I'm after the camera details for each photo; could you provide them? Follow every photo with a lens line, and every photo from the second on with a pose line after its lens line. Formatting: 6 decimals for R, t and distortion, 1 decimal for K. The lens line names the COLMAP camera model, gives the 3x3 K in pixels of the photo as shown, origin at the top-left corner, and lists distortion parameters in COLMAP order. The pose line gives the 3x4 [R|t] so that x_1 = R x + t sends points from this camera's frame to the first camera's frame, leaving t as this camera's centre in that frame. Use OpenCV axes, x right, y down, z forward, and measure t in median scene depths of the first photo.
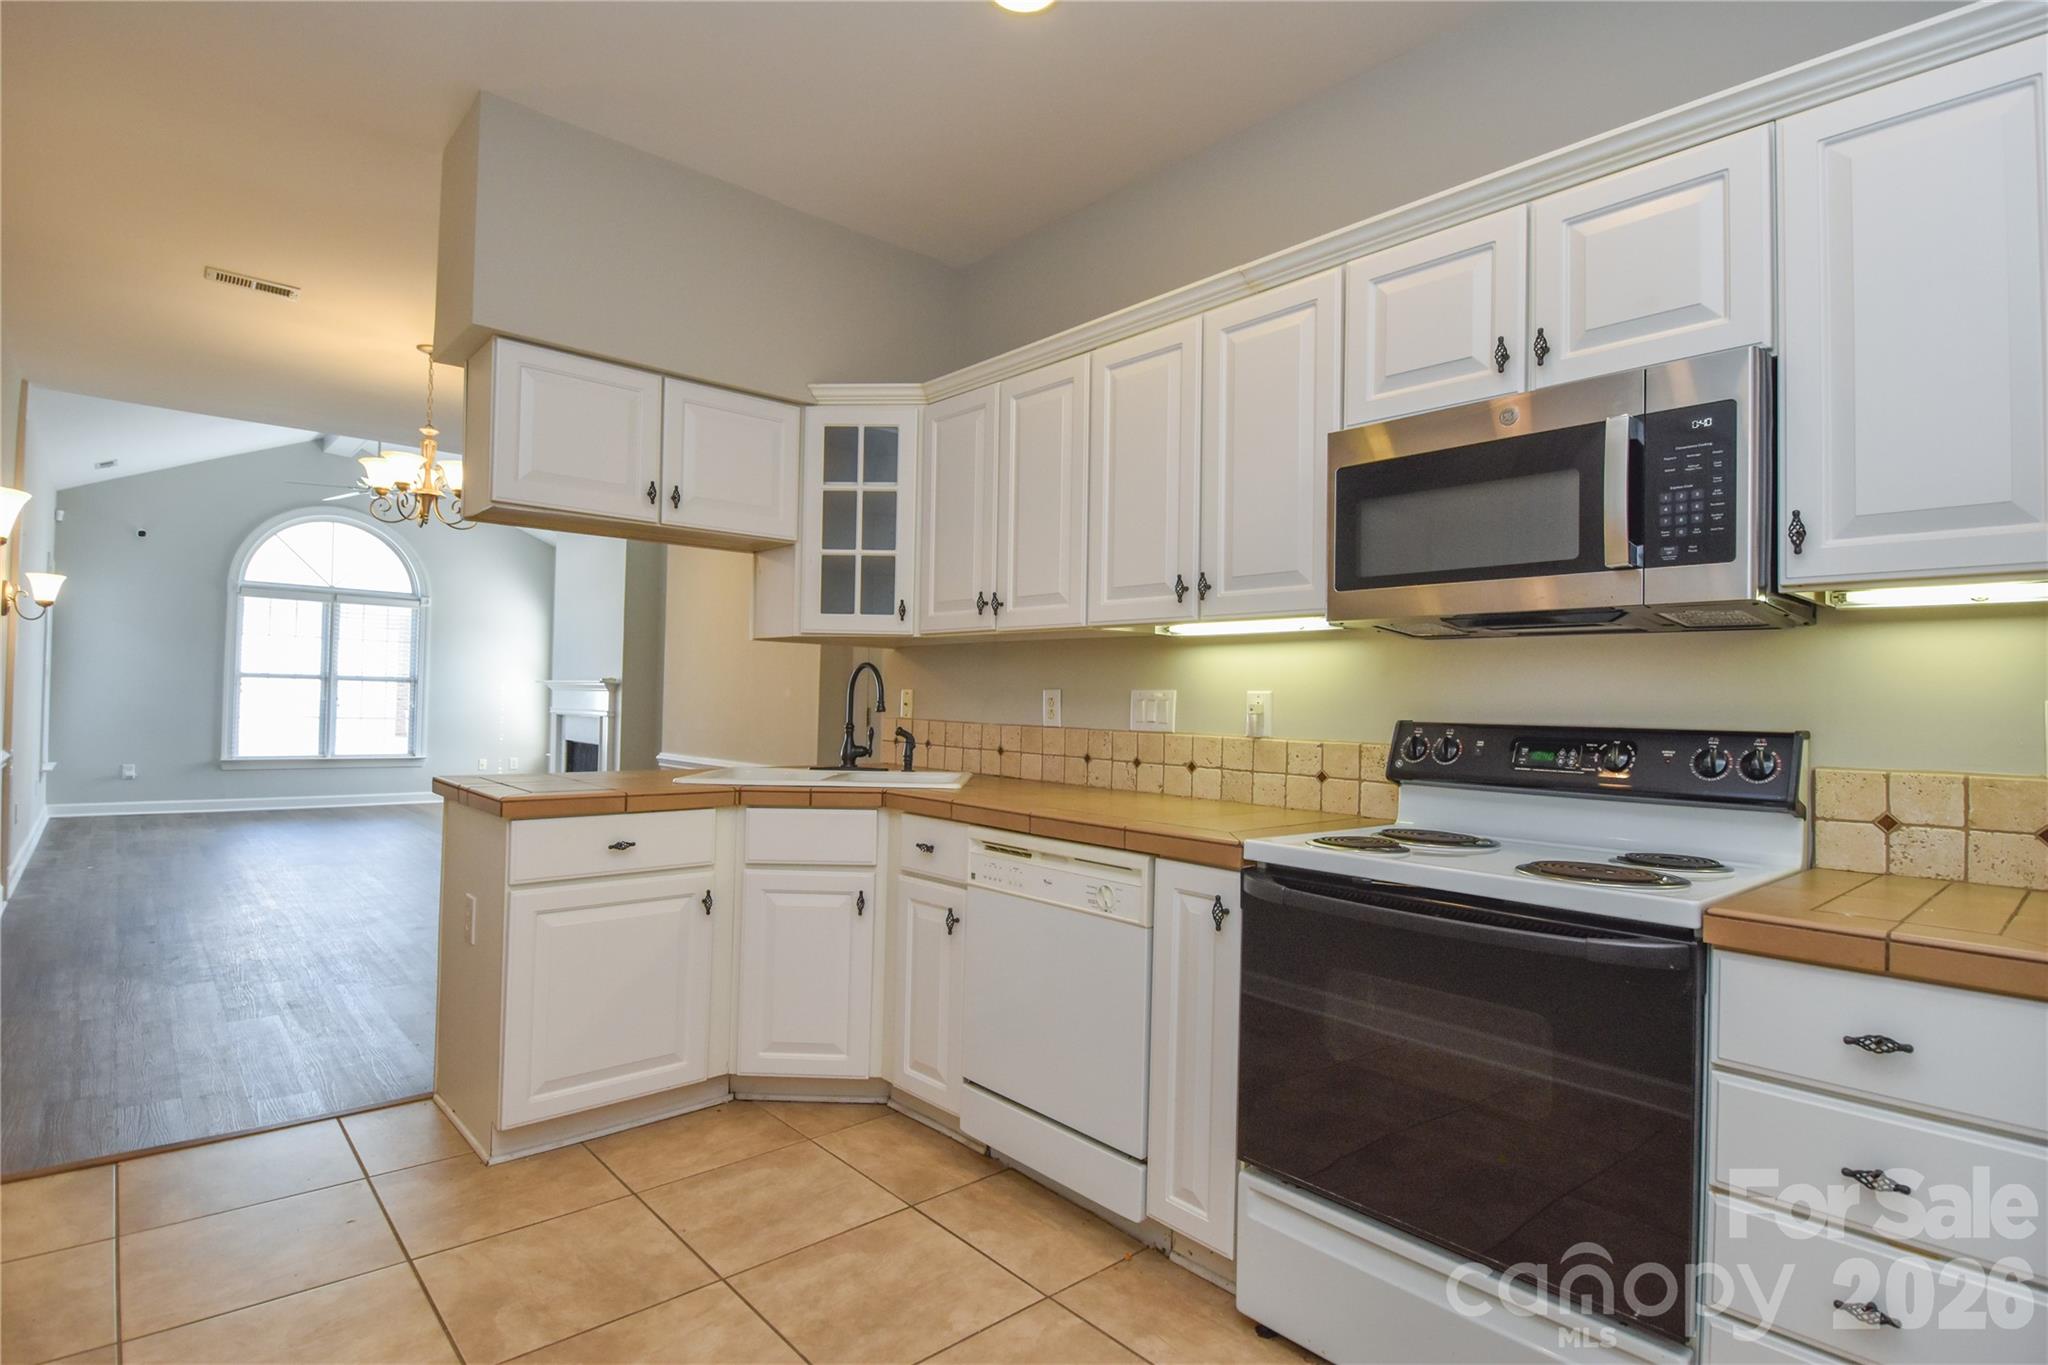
lens RADIAL K [[1020.0, 0, 1024.0], [0, 1020.0, 682.5], [0, 0, 1]] dist [0.002759, -0.016106]
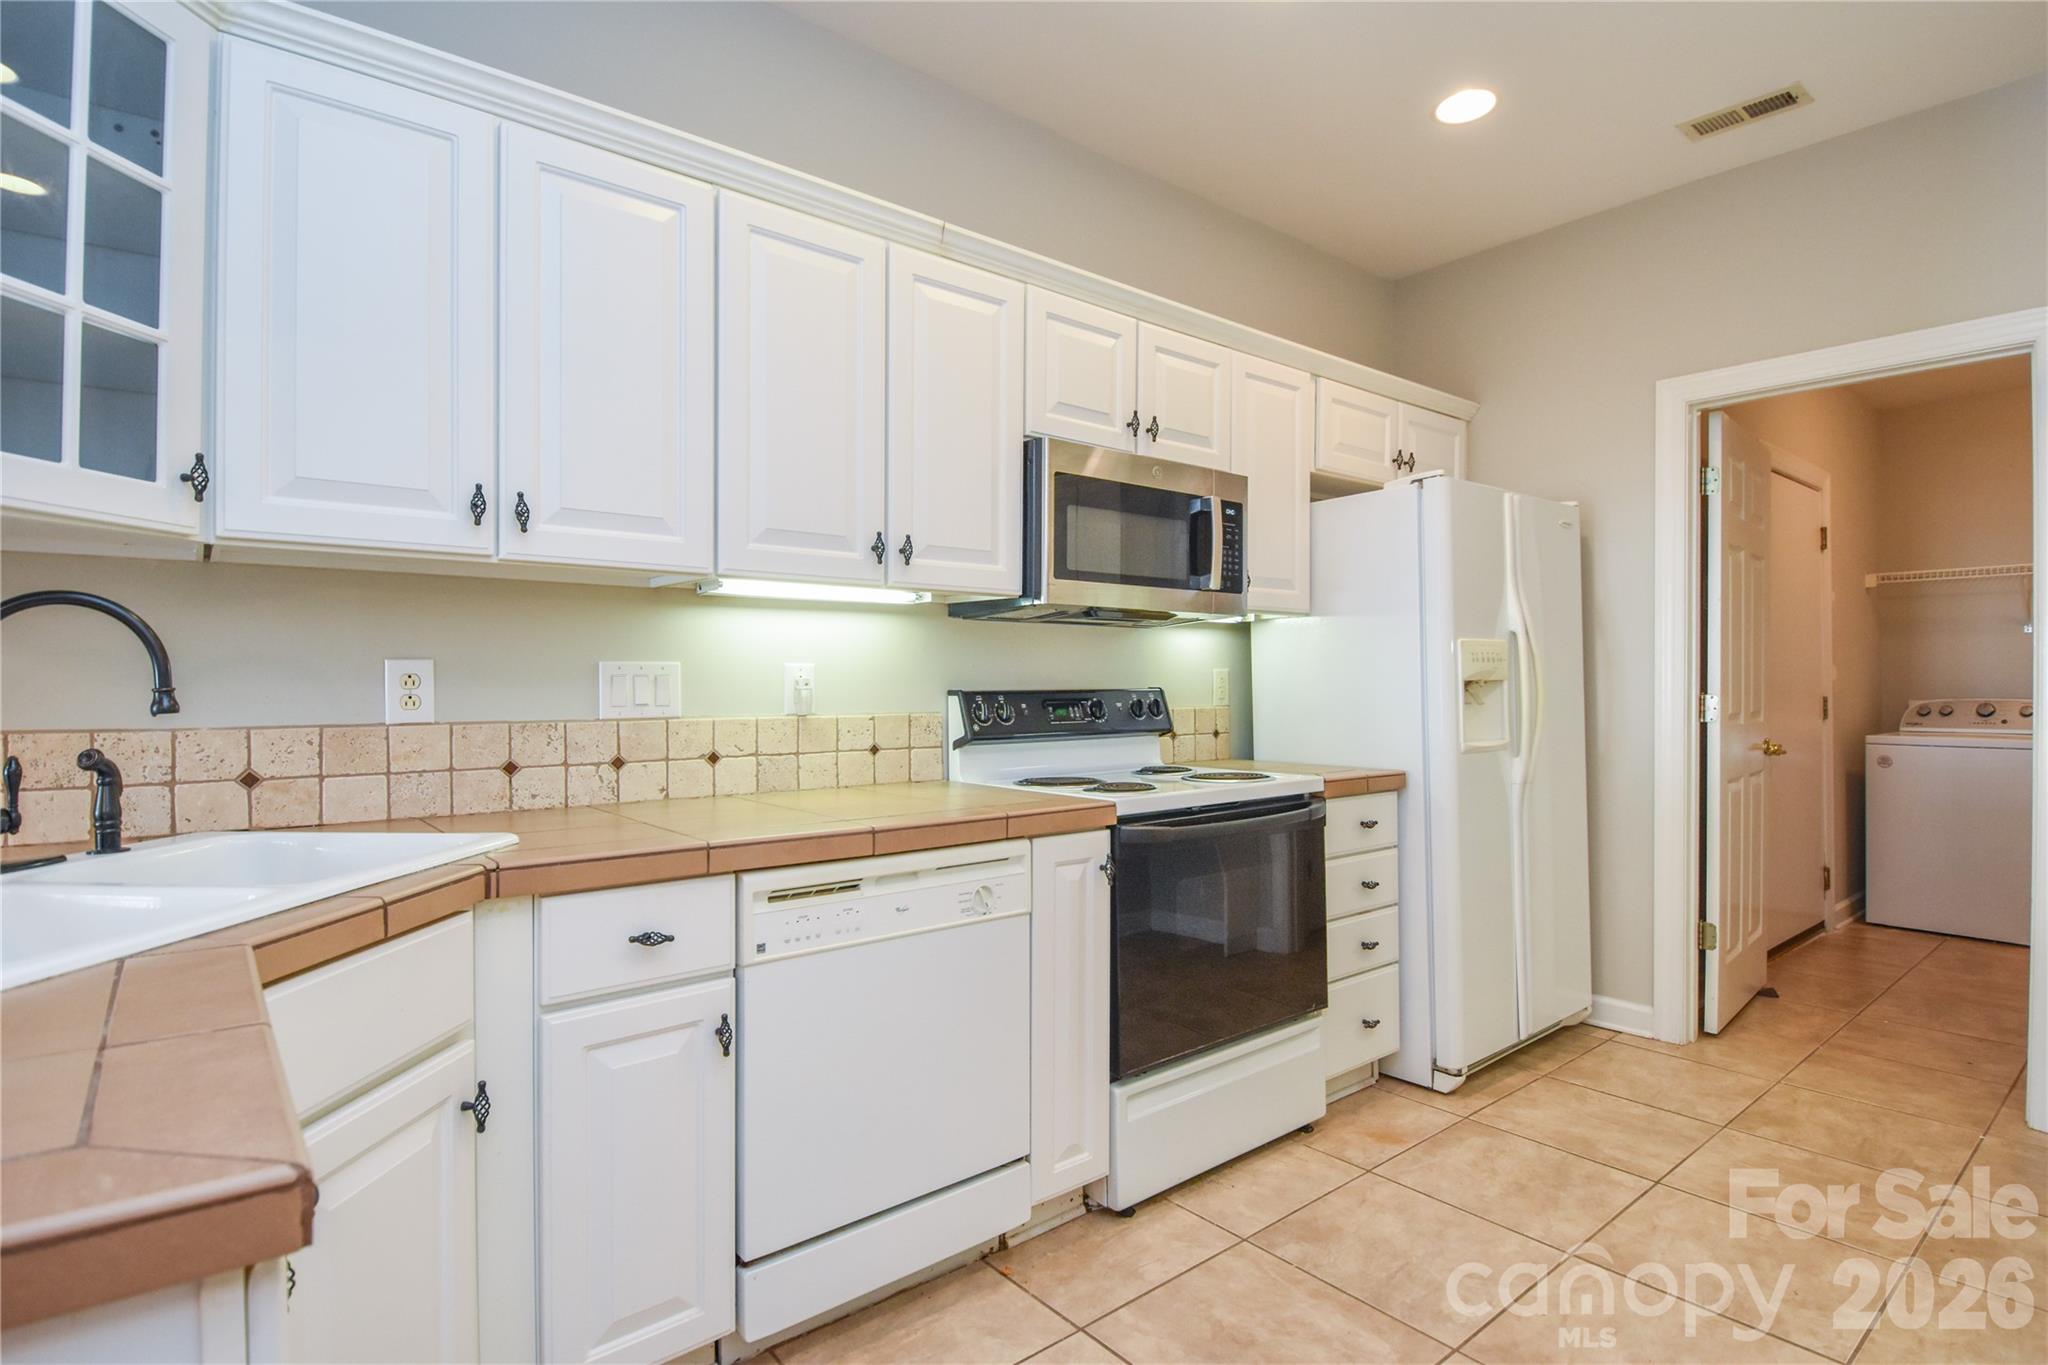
lens RADIAL K [[1047.9, 0, 1024.0], [0, 1047.9, 682.5], [0, 0, 1]] dist [0.024424, -0.027665]
pose [[0.025522, -0.024874, 0.999365, -0.715276], [-0.018048, 0.999516, 0.025339, -0.001811], [-0.999511, -0.018683, 0.025061, 0.814596]]
